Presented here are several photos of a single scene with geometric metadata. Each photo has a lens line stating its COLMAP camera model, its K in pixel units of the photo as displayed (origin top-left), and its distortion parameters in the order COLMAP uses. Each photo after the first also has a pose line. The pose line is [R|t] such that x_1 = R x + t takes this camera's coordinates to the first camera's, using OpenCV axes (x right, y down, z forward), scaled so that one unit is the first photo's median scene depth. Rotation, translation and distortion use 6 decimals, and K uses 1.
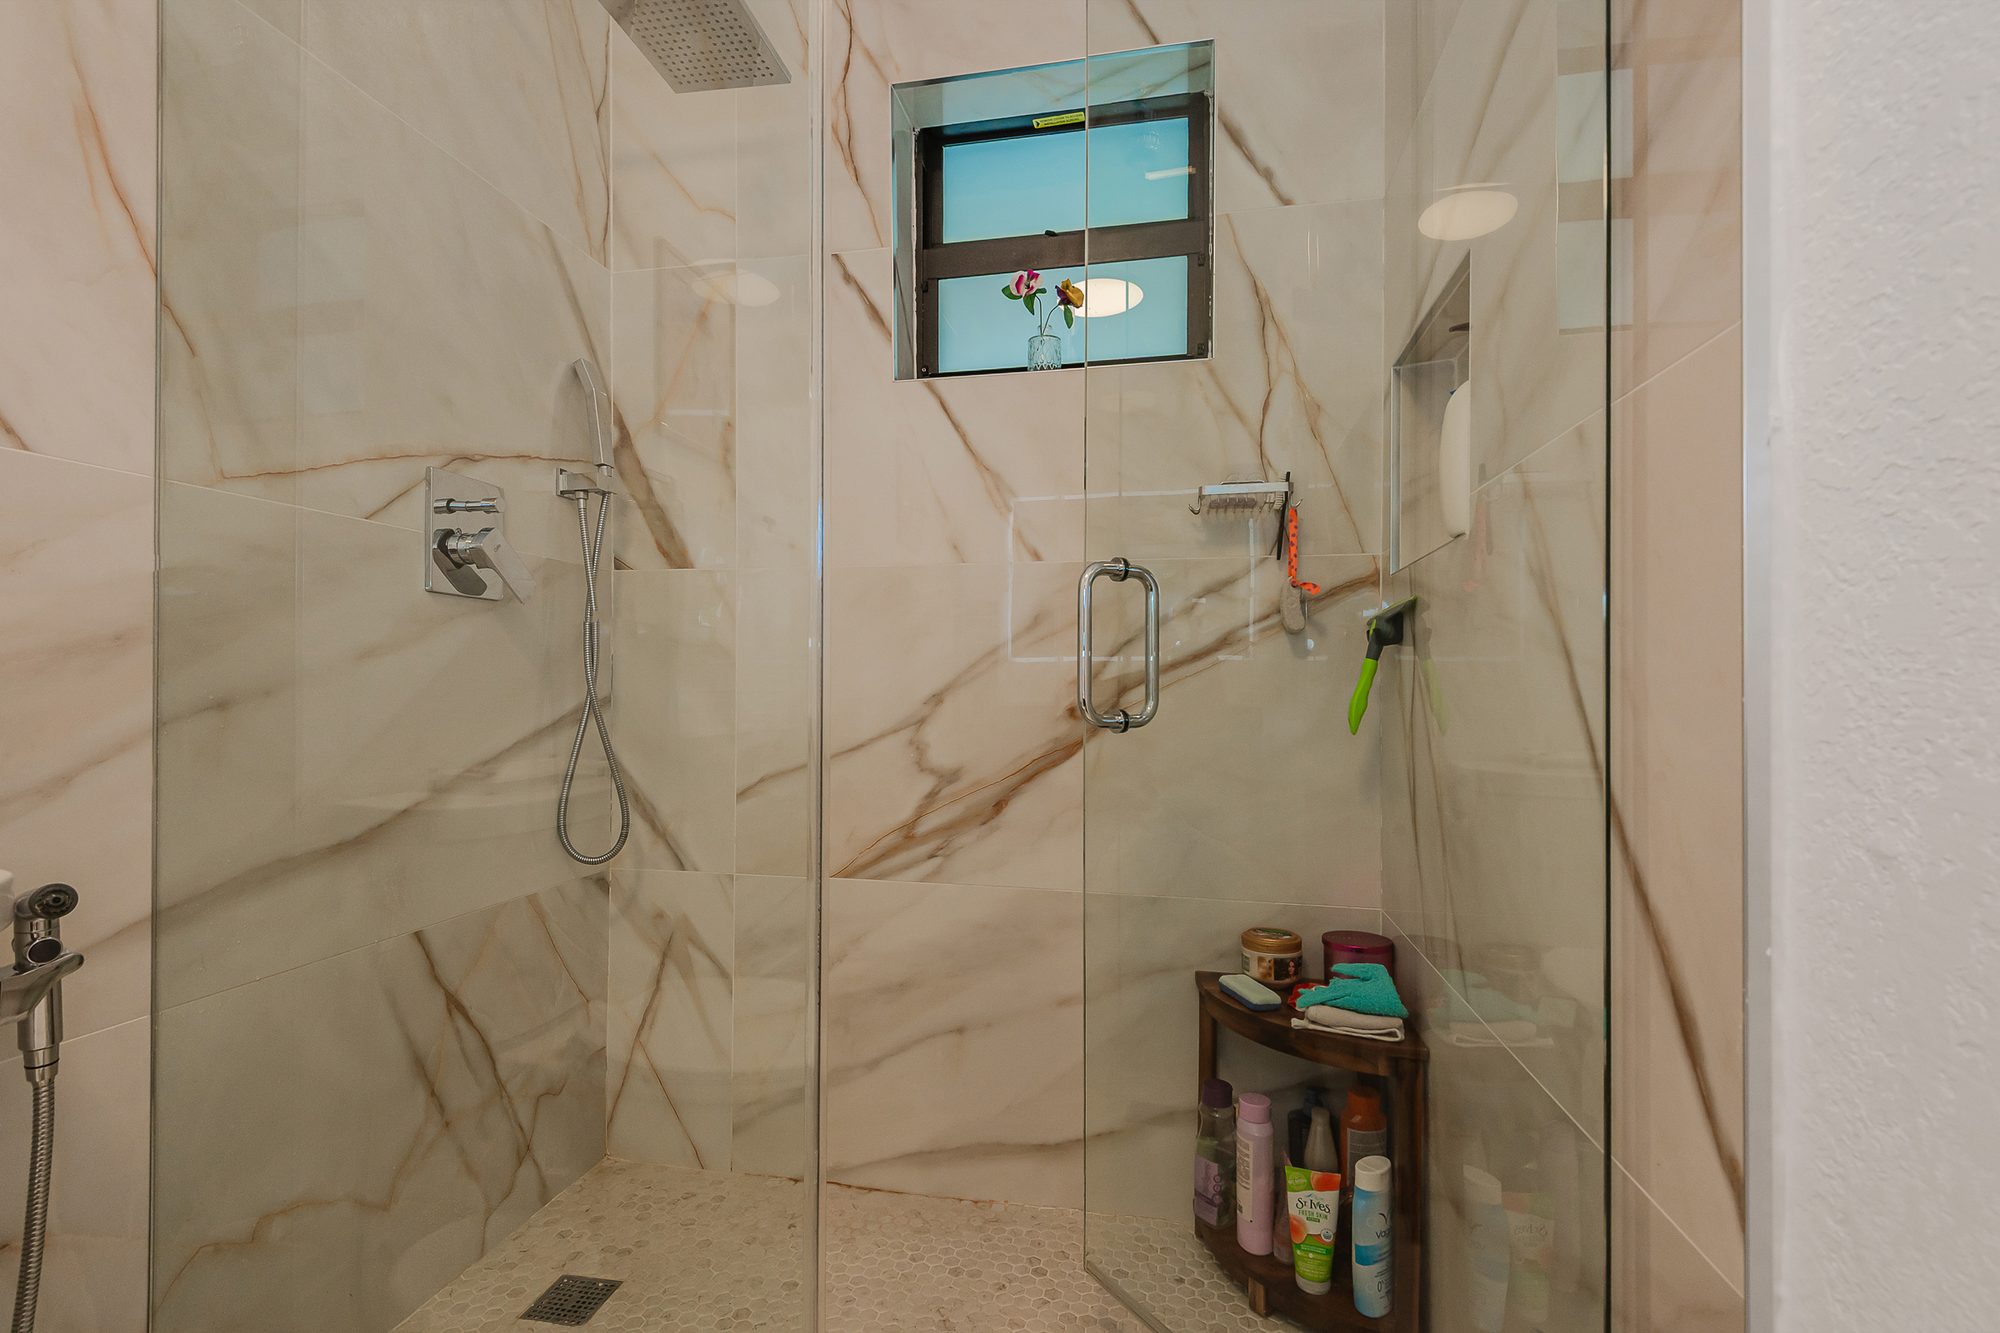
lens RADIAL K [[918.6, 0, 994.9], [0, 918.6, 659.4], [0, 0, 1]] dist [0.004637, -0.001680]
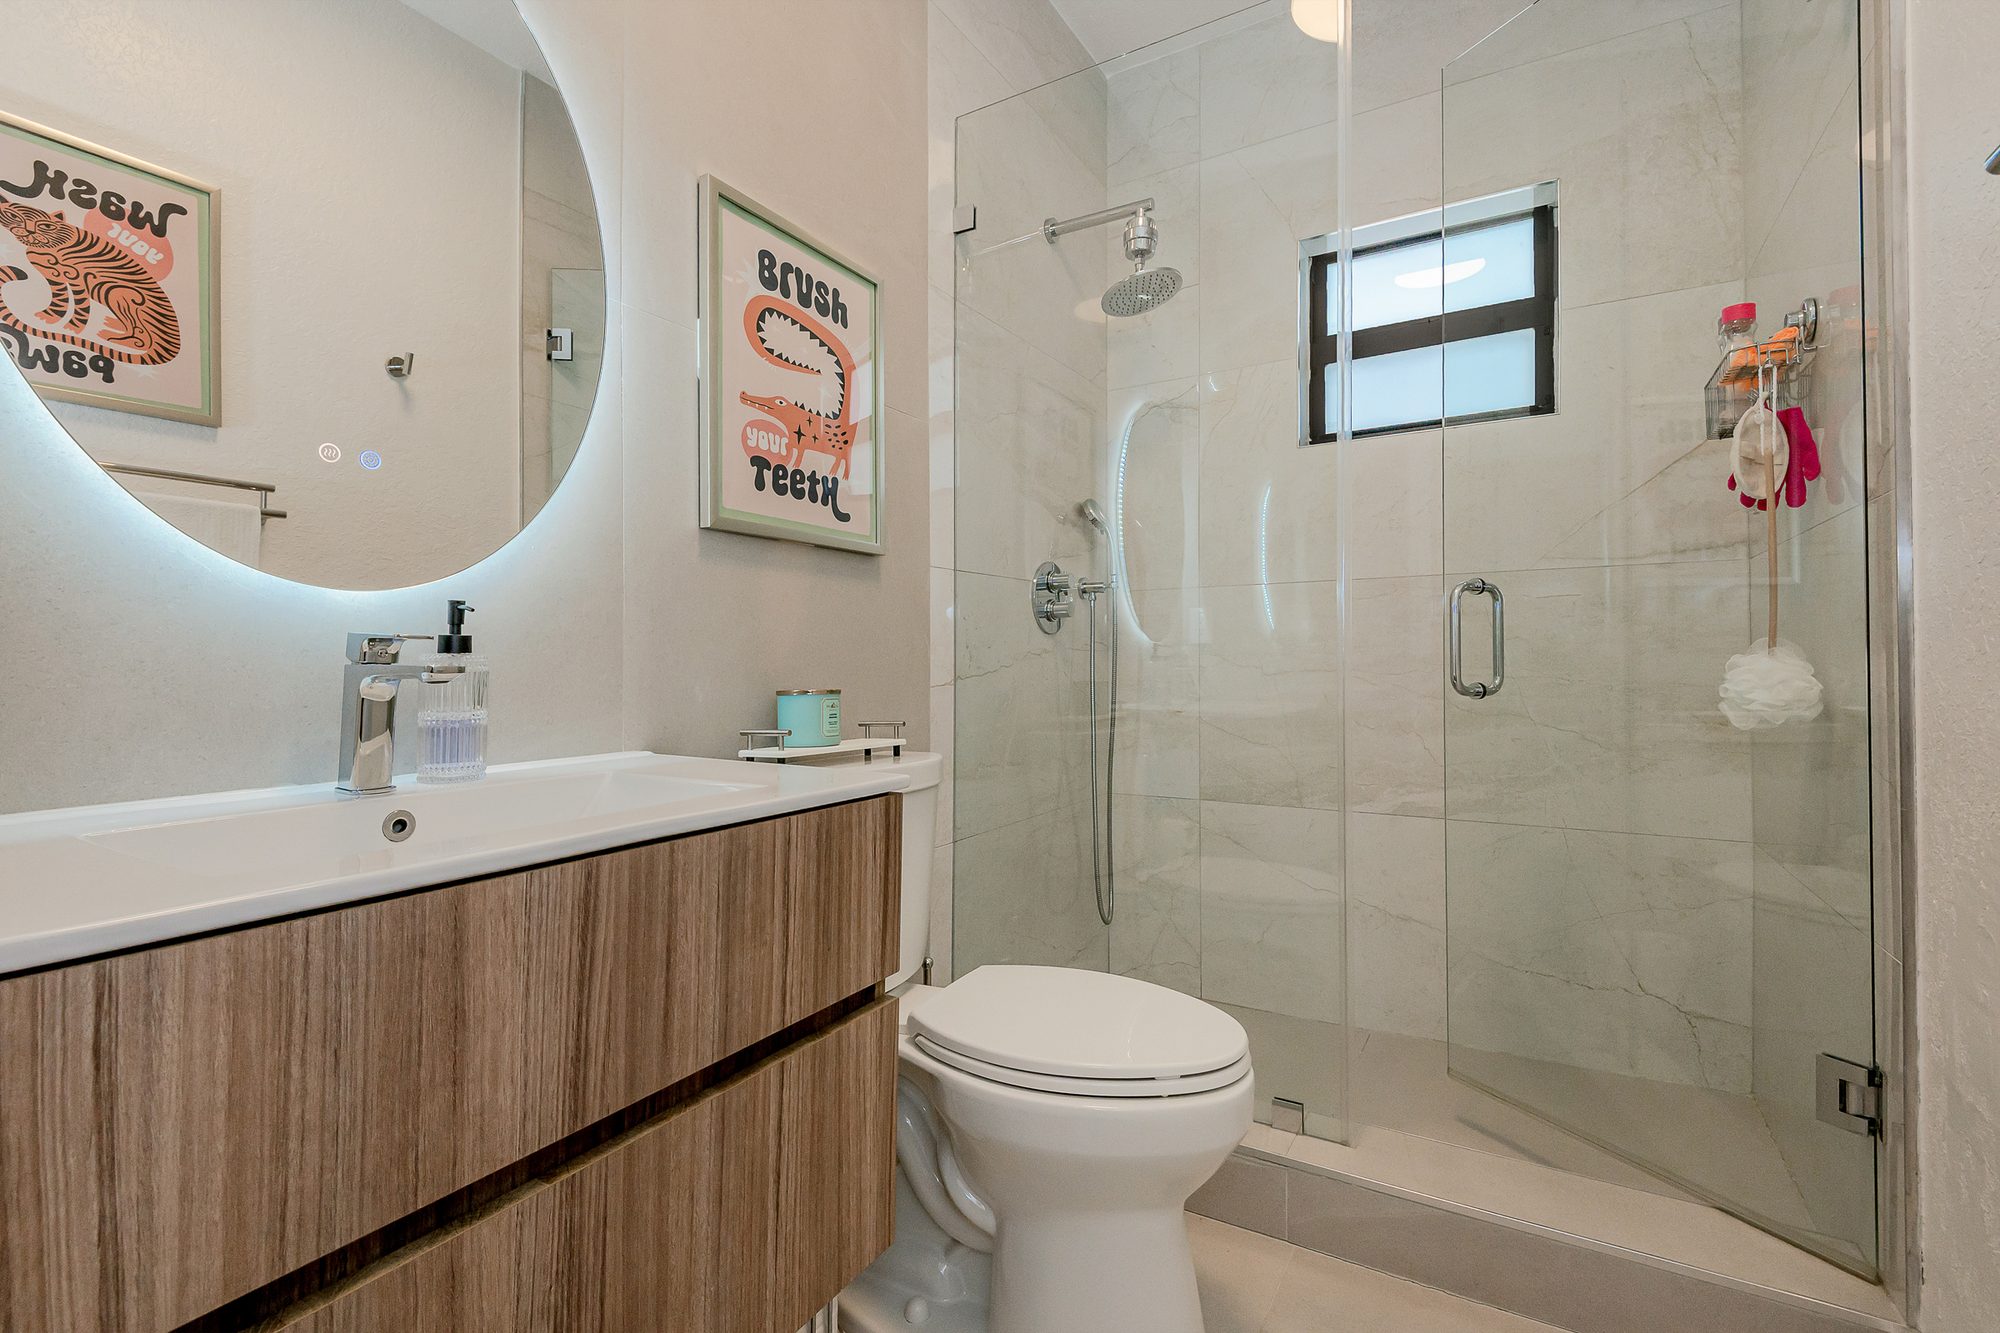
lens RADIAL K [[918.6, 0, 1001.7], [0, 918.6, 654.5], [0, 0, 1]] dist [0.004637, -0.001680]
pose [[0.941892, -0.007019, -0.335844, -0.061161], [0.004742, 0.999960, -0.007599, 0.017362], [0.335883, 0.005564, 0.941887, -0.445917]]
